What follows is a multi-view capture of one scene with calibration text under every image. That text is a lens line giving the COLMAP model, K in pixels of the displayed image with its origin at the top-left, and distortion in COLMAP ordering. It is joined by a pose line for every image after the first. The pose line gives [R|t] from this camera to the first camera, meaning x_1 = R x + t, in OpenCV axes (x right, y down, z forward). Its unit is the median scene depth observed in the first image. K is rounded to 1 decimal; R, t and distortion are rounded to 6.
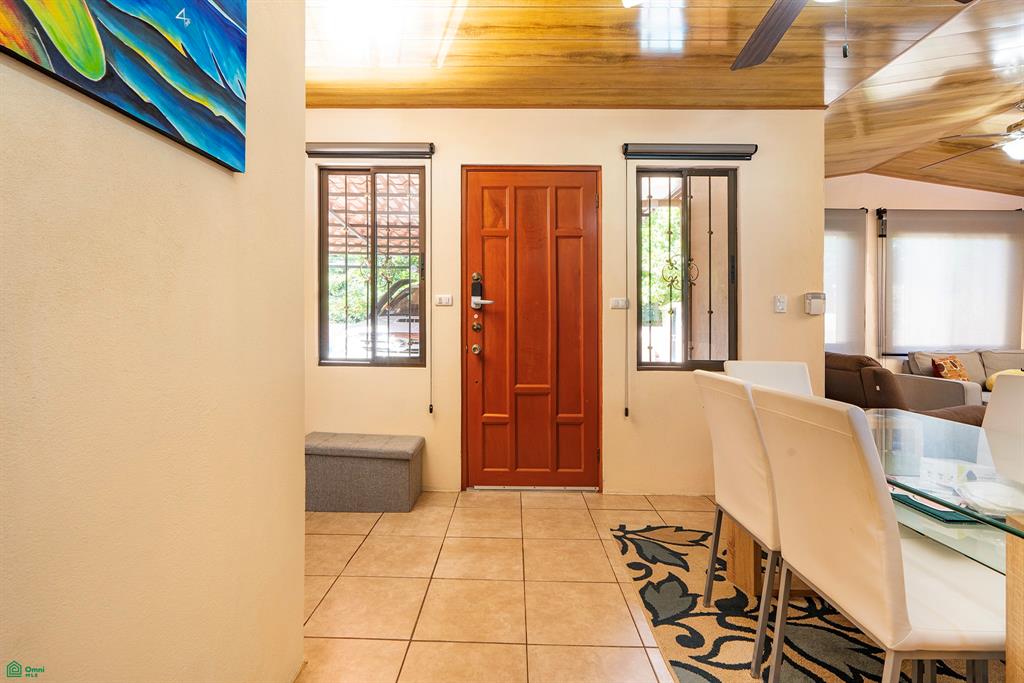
lens RADIAL K [[467.3, 0, 506.9], [0, 467.3, 325.5], [0, 0, 1]] dist [-0.000668, 0.000523]
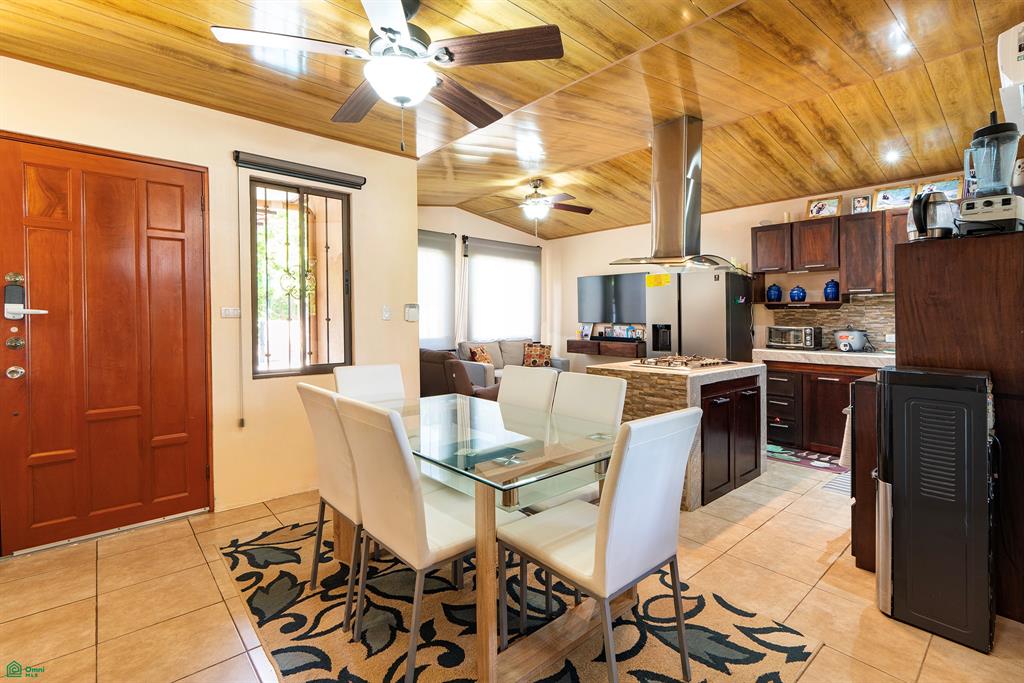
lens RADIAL K [[467.3, 0, 519.3], [0, 467.3, 317.3], [0, 0, 1]] dist [-0.000668, 0.000523]
pose [[0.732087, -0.006819, 0.681177, 0.018732], [-0.002039, 0.999923, 0.012201, -0.053029], [-0.681208, -0.010321, 0.732017, -0.119957]]
